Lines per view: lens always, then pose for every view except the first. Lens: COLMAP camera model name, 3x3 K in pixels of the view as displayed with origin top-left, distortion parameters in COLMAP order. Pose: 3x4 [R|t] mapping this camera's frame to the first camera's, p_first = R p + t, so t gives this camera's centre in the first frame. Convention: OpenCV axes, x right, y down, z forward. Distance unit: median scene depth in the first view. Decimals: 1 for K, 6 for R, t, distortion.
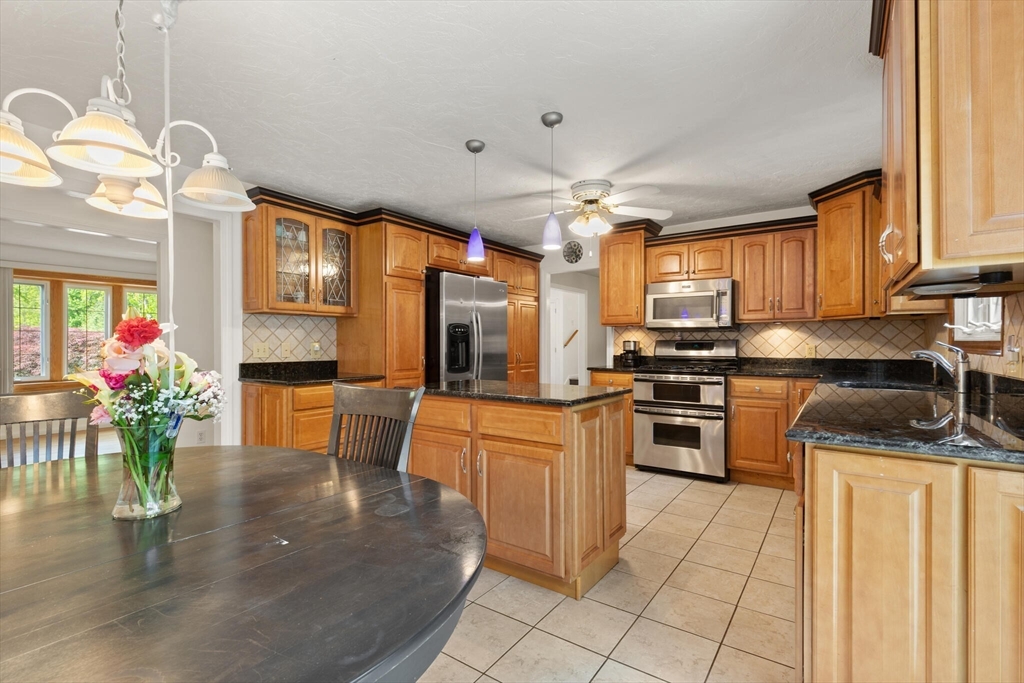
lens RADIAL K [[470.9, 0, 516.6], [0, 470.9, 340.8], [0, 0, 1]] dist [0.010869, -0.000171]
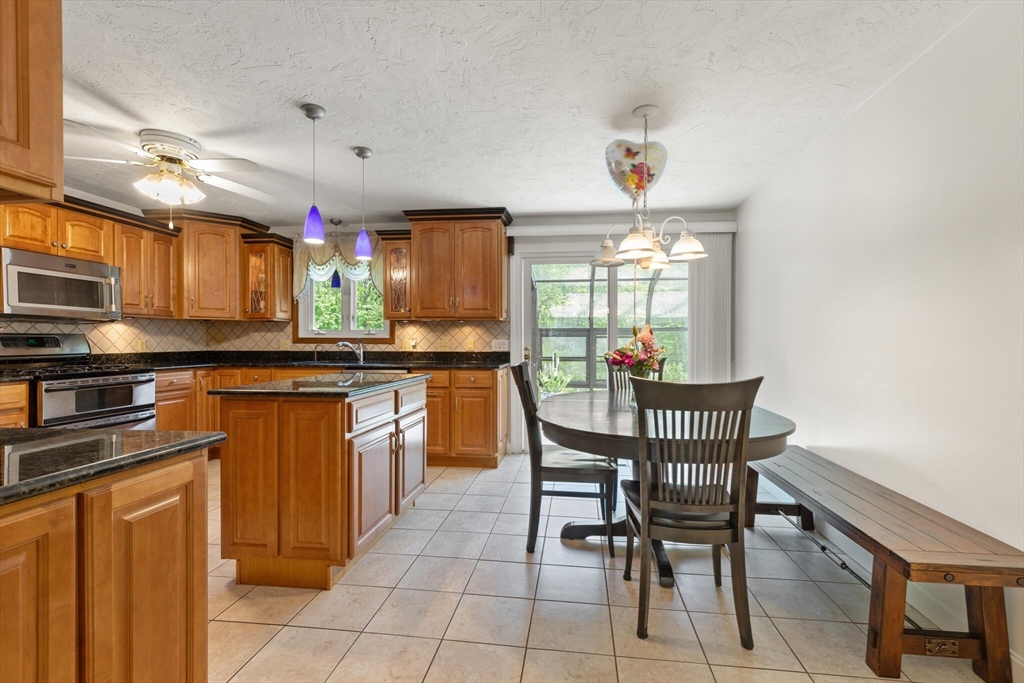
lens RADIAL K [[470.9, 0, 501.5], [0, 470.9, 344.1], [0, 0, 1]] dist [0.010869, -0.000171]
pose [[-0.433850, -0.005529, 0.900968, -0.726287], [-0.006019, 0.999977, 0.003238, 0.009286], [-0.900965, -0.004019, -0.433873, 0.759744]]
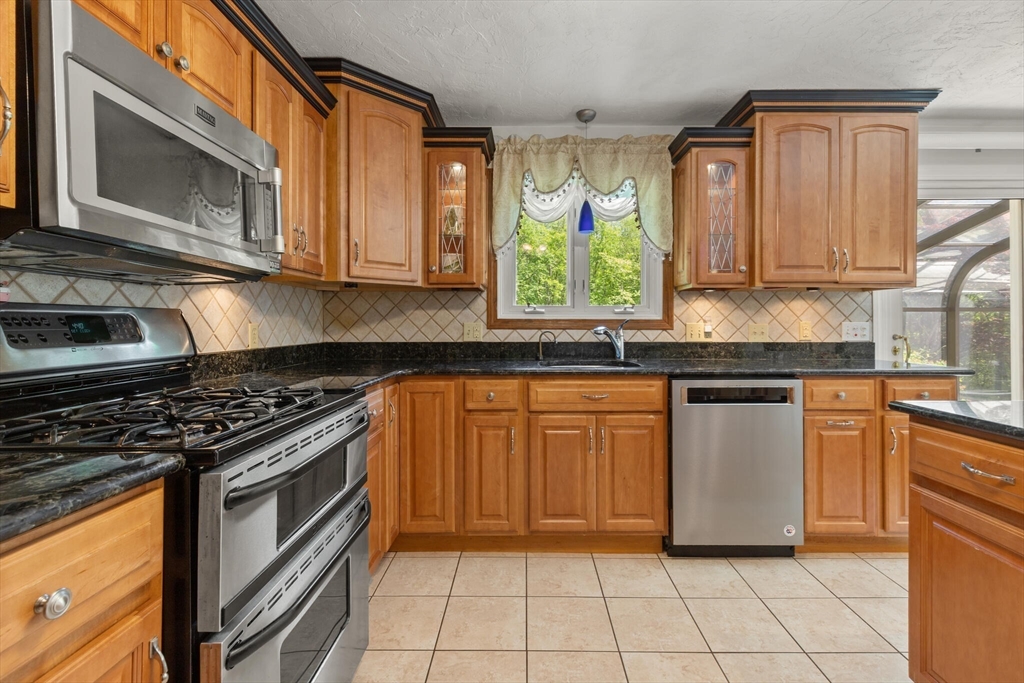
lens RADIAL K [[470.9, 0, 490.6], [0, 470.9, 322.2], [0, 0, 1]] dist [0.010869, -0.000171]
pose [[-0.555208, 0.005319, 0.831695, 0.044155], [-0.004007, 0.999951, -0.009070, 0.011101], [-0.831702, -0.008369, -0.555159, 1.112896]]
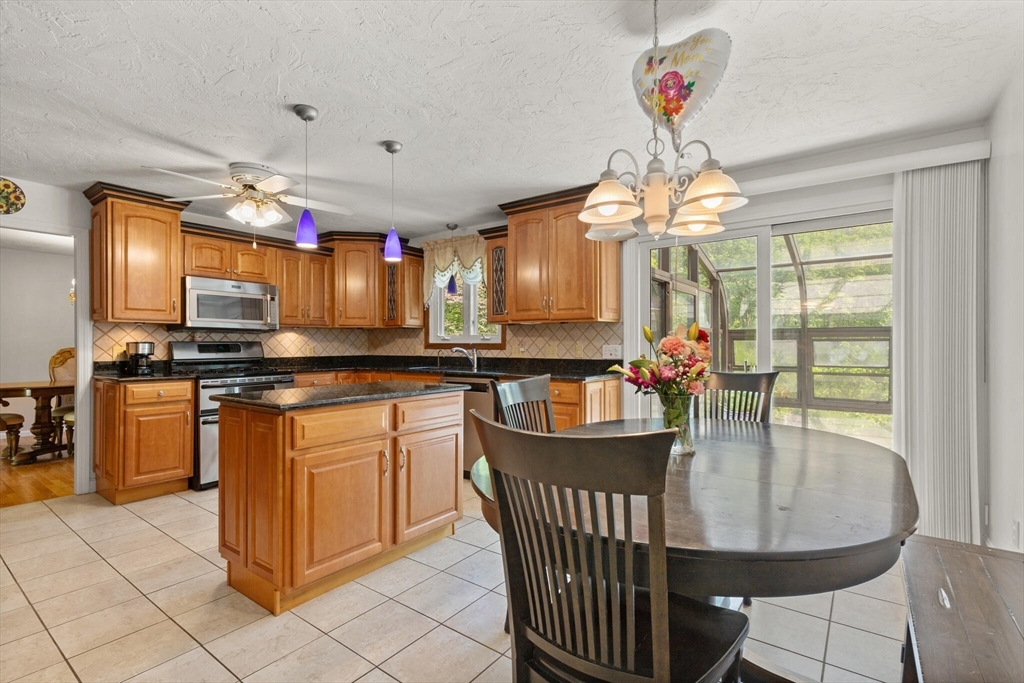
lens RADIAL K [[470.9, 0, 510.9], [0, 470.9, 345.0], [0, 0, 1]] dist [0.010869, -0.000171]
pose [[0.051134, -0.001114, 0.998691, -0.643626], [-0.004321, 0.999990, 0.001337, 0.001707], [-0.998682, -0.004384, 0.051128, 0.410247]]
